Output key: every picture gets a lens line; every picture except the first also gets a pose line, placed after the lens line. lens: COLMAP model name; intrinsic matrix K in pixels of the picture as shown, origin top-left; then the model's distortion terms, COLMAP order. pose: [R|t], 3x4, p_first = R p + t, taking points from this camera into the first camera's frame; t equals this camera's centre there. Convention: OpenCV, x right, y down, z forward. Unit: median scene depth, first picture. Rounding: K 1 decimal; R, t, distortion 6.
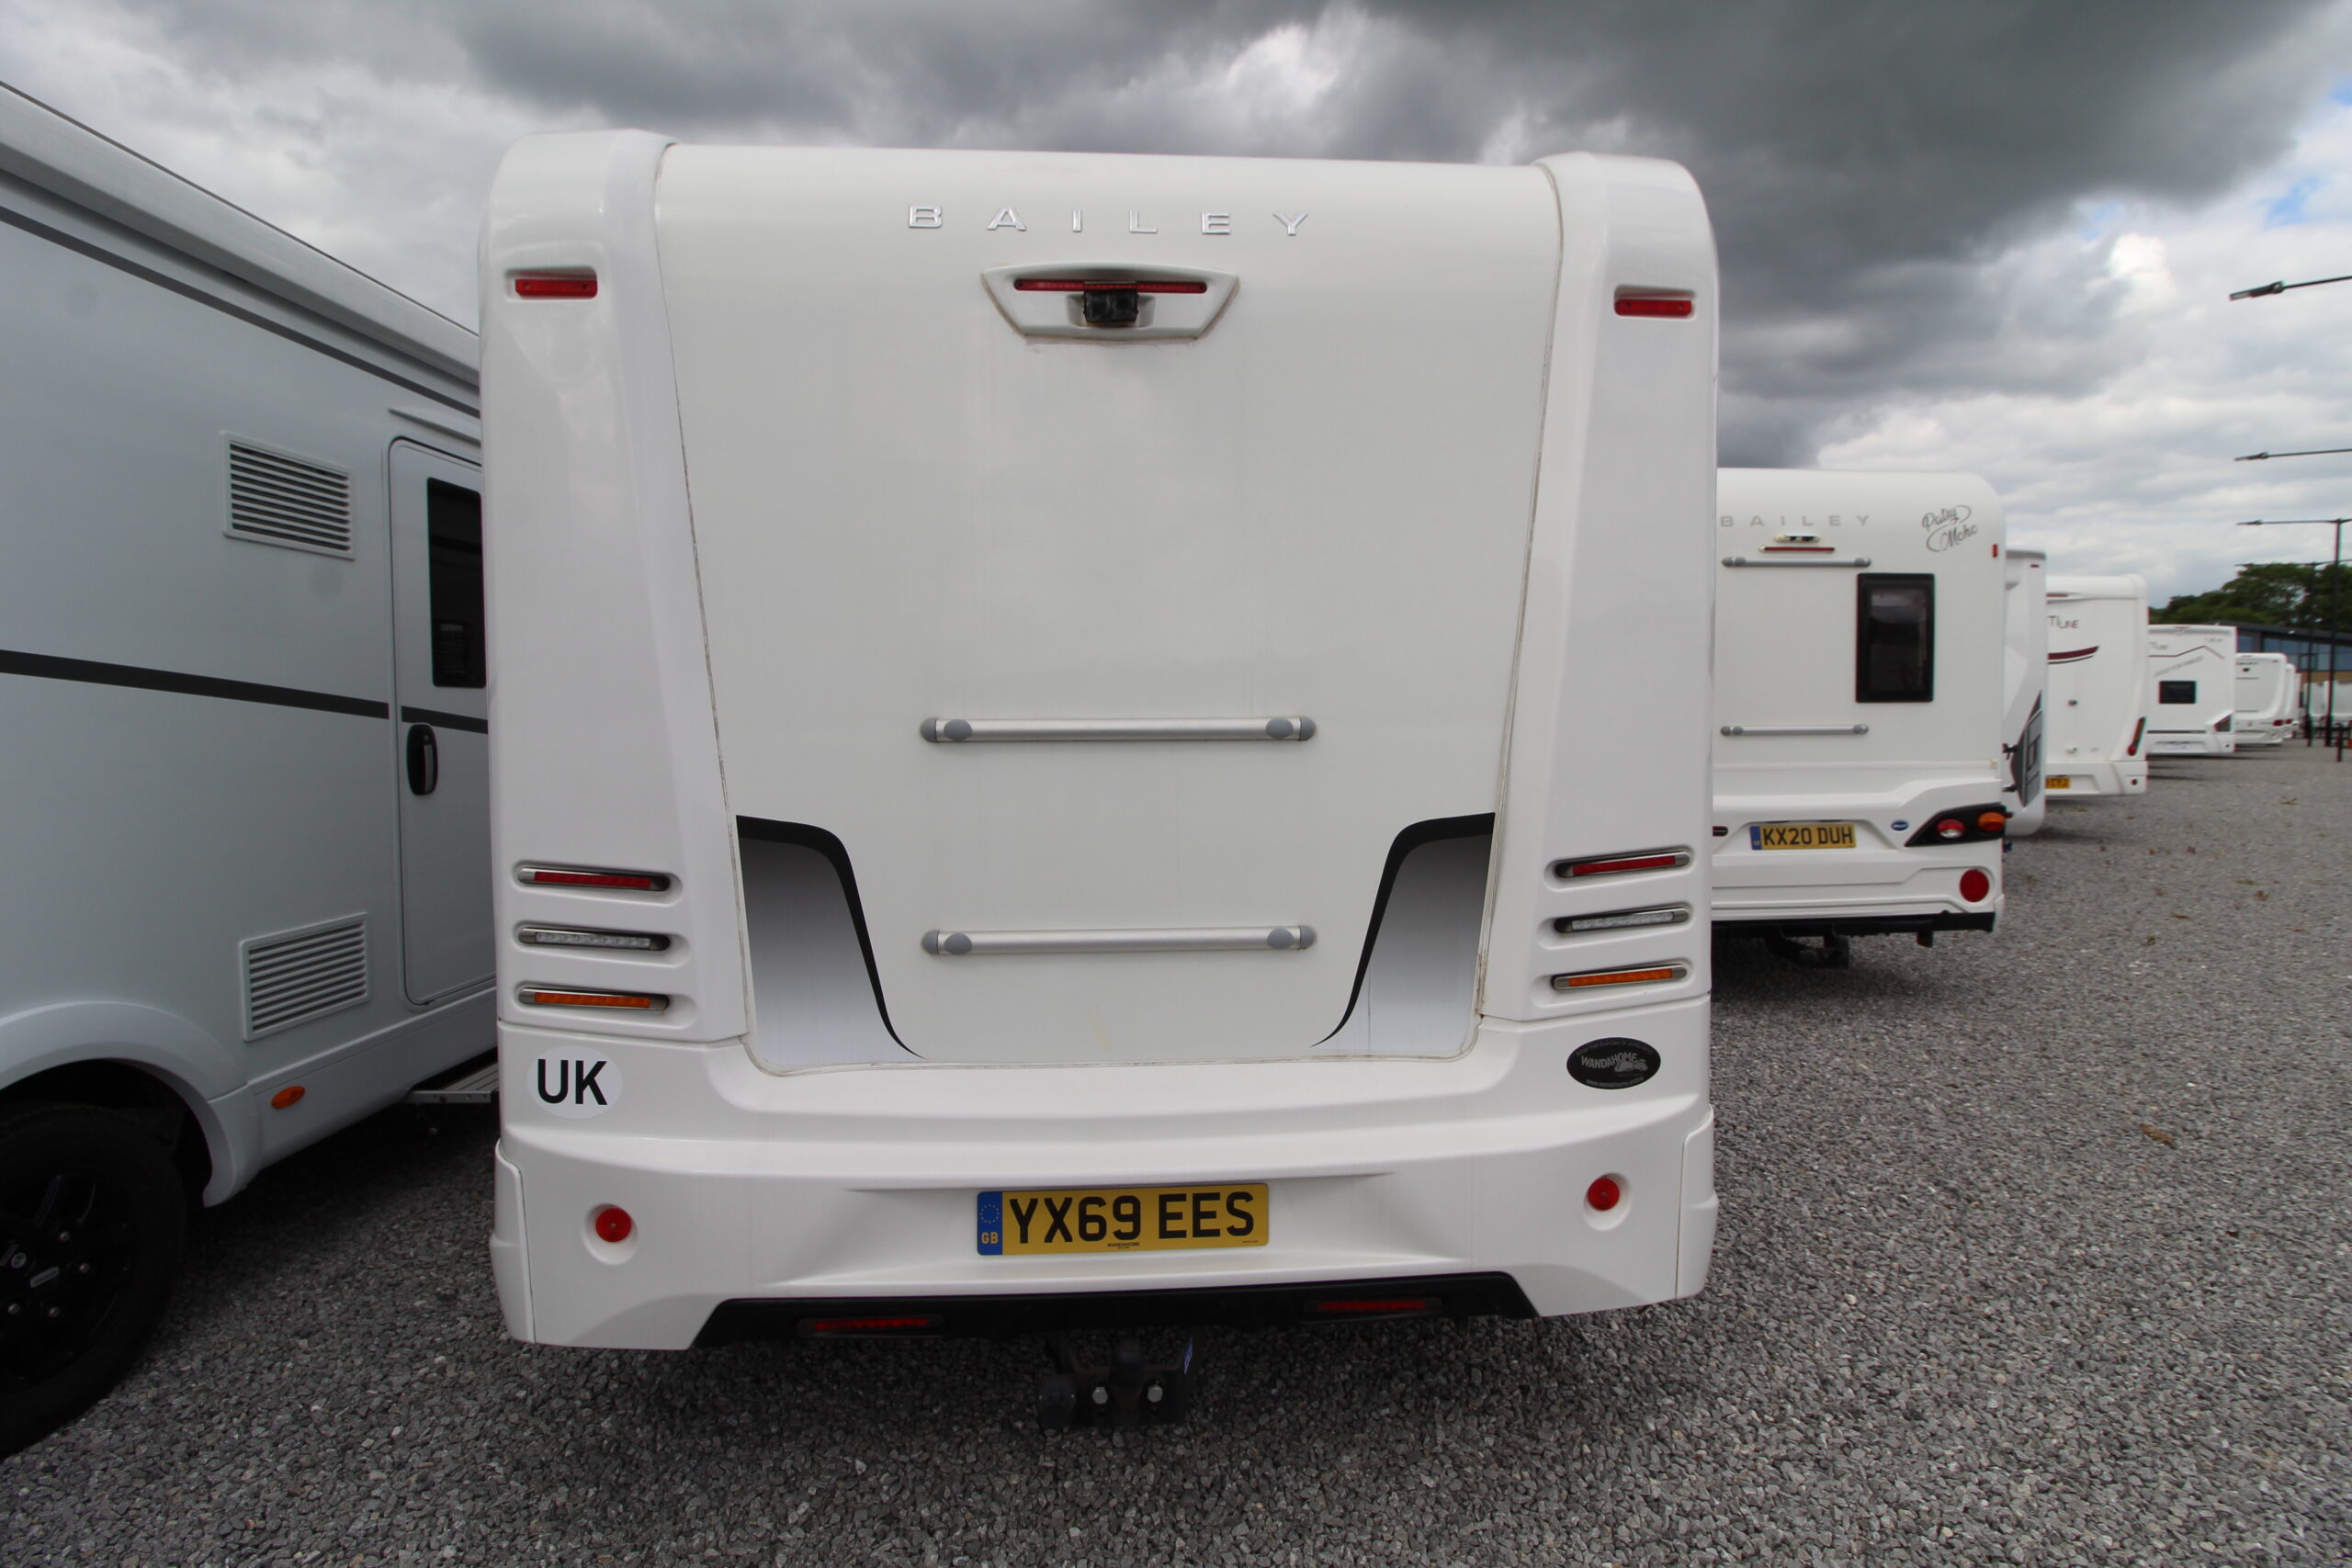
lens RADIAL K [[1067.8, 0, 1176.0], [0, 1067.8, 784.0], [0, 0, 1]] dist [-0.010925, -0.001015]
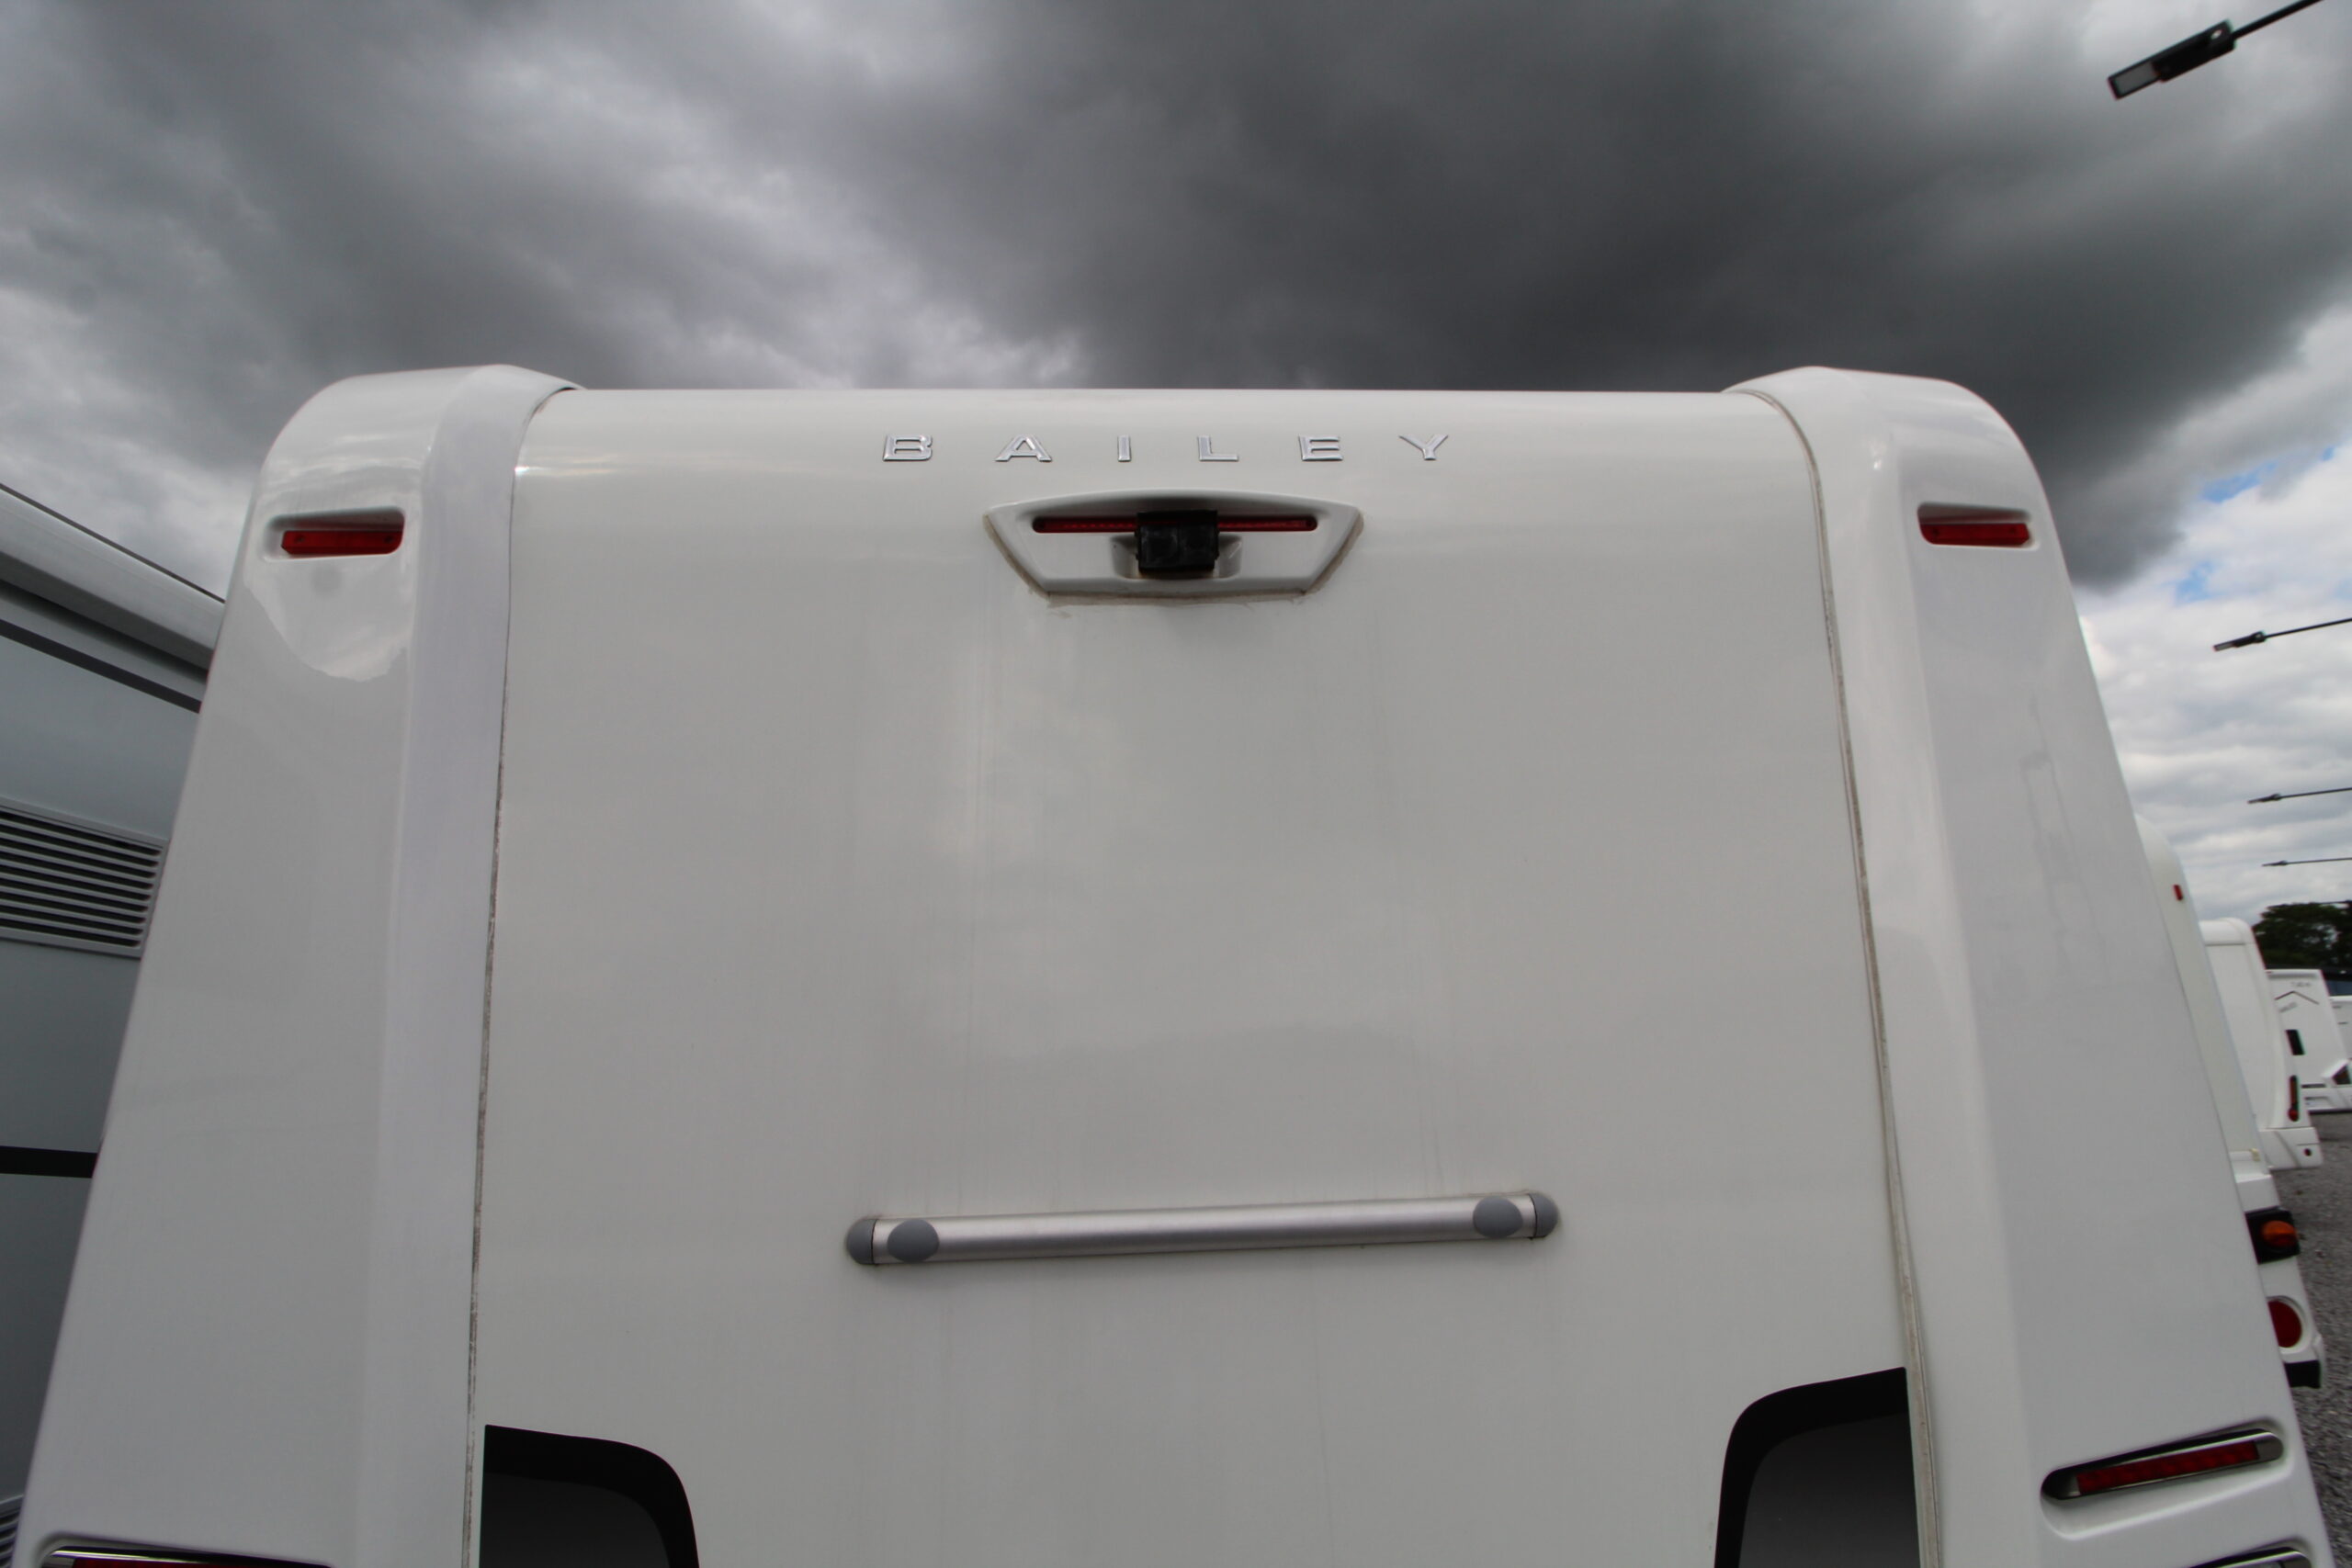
lens RADIAL K [[1067.8, 0, 1176.0], [0, 1067.8, 784.0], [0, 0, 1]] dist [-0.010925, -0.001015]
pose [[0.999478, -0.030672, -0.010194, -0.057398], [0.025304, 0.938767, -0.343622, -0.079097], [0.020110, 0.343184, 0.939053, 0.410717]]
